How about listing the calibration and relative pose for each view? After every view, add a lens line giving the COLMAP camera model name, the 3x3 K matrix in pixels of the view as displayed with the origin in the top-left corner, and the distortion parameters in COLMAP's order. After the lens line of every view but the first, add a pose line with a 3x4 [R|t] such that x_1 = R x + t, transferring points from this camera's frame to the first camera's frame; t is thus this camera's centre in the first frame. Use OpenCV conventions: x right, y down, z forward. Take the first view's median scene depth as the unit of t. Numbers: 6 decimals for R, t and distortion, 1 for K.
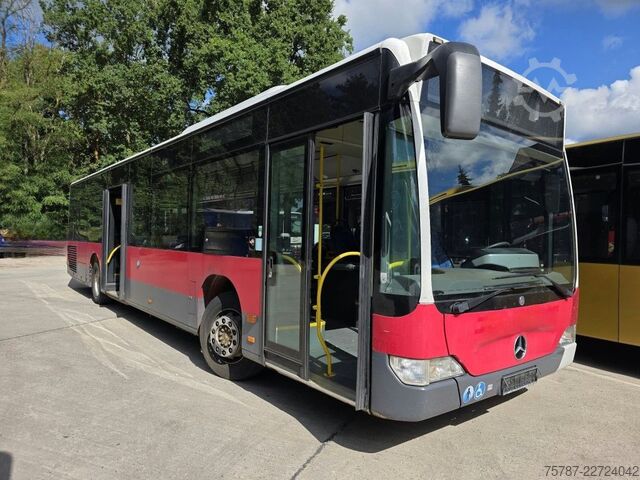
lens RADIAL K [[439.8, 0, 321.4], [0, 439.8, 247.1], [0, 0, 1]] dist [0.006013, -0.001234]
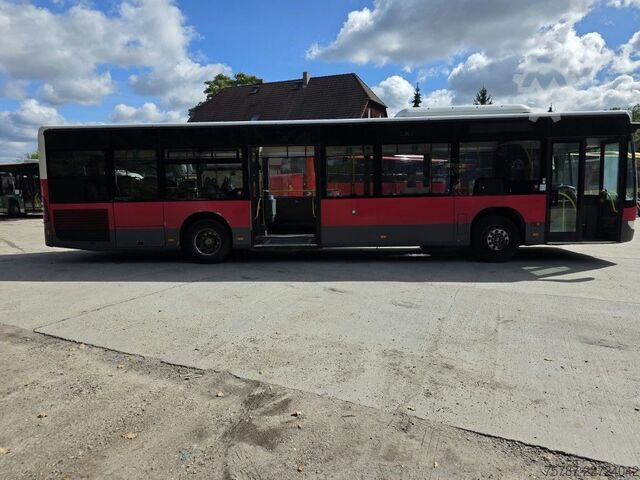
lens RADIAL K [[428.8, 0, 320.0], [0, 428.8, 240.0], [0, 0, 1]] dist [0.017604, -0.000623]
pose [[0.669439, -0.115629, 0.733813, -2.999283], [0.042195, 0.992136, 0.117840, -0.056077], [-0.741668, -0.047923, 0.669053, 0.522806]]
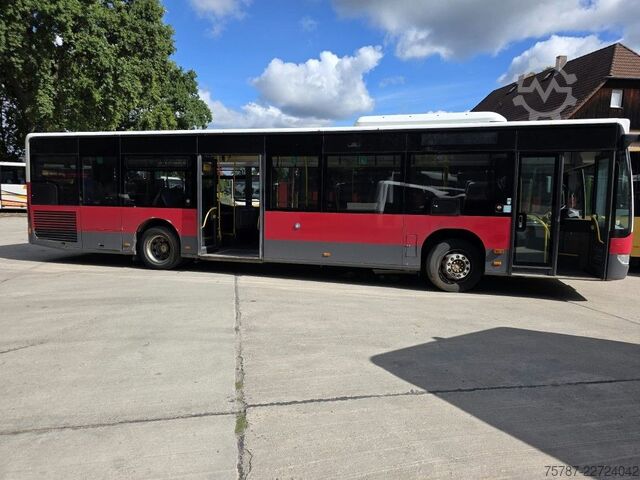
lens RADIAL K [[439.8, 0, 321.4], [0, 439.8, 247.1], [0, 0, 1]] dist [0.006013, -0.001234]
pose [[0.812497, -0.061333, 0.579730, -2.262303], [0.003423, 0.994935, 0.100463, -0.042217], [-0.582955, -0.079642, 0.808592, -0.003136]]
